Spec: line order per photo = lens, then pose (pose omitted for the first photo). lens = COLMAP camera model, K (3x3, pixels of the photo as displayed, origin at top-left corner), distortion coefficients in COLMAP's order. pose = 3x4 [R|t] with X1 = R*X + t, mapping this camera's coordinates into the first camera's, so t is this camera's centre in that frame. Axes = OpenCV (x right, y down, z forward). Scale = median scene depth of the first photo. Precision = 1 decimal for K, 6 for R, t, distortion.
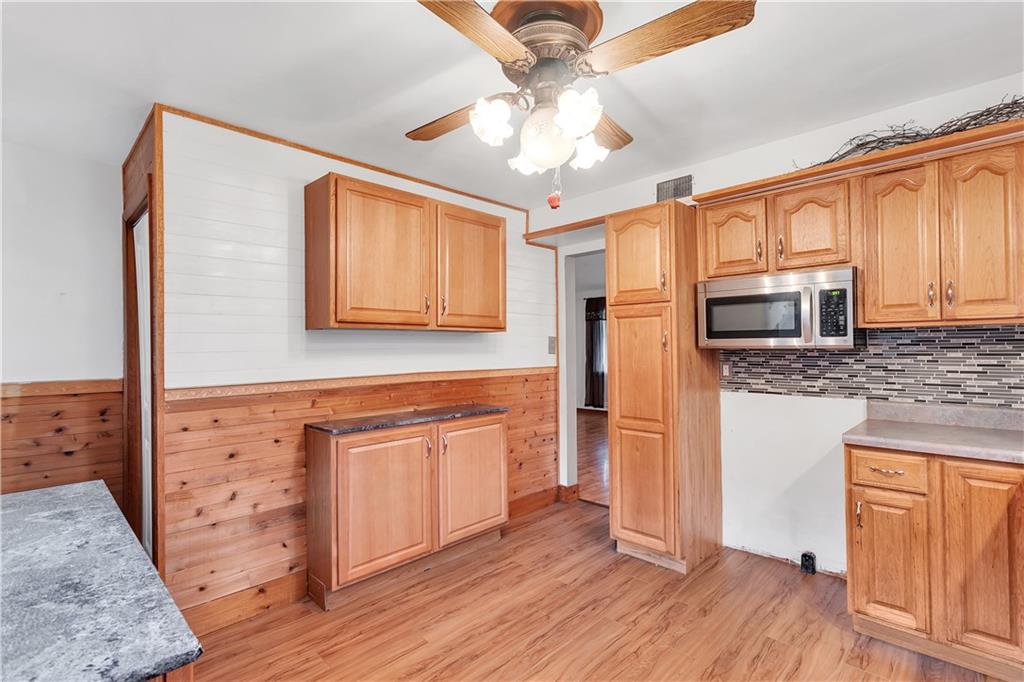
lens RADIAL K [[486.5, 0, 512.0], [0, 486.5, 341.0], [0, 0, 1]] dist [0.001485, 0.000523]
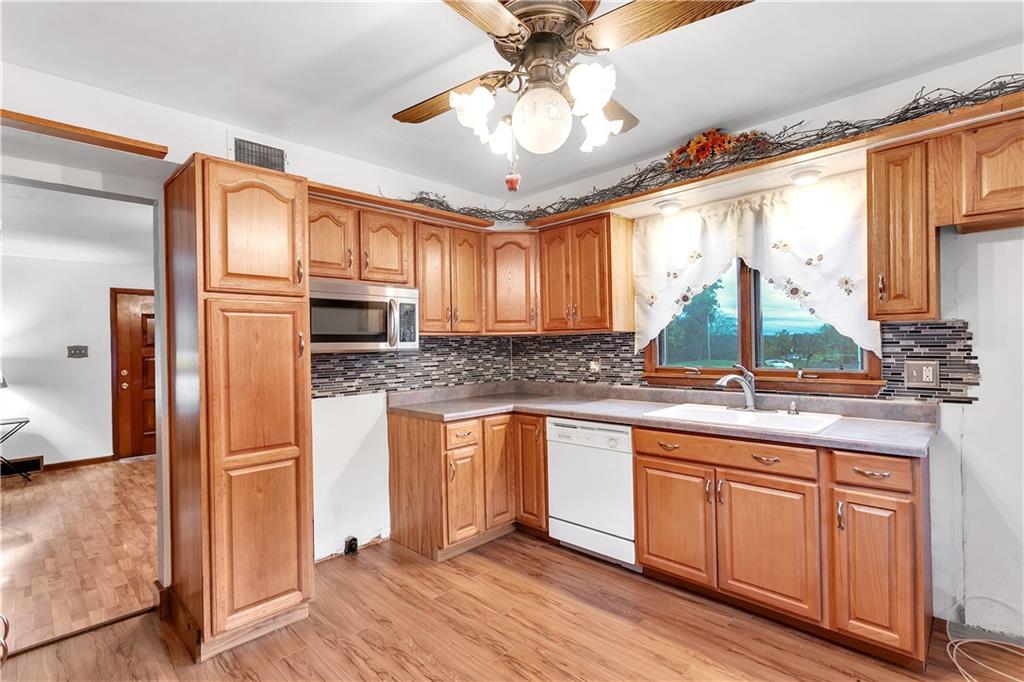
lens RADIAL K [[486.5, 0, 512.0], [0, 486.5, 341.0], [0, 0, 1]] dist [0.001485, 0.000523]
pose [[-0.003207, 0.017664, 0.999839, -0.560140], [0.008590, 0.999808, -0.017636, 0.012965], [-0.999958, 0.008532, -0.003358, 0.701347]]
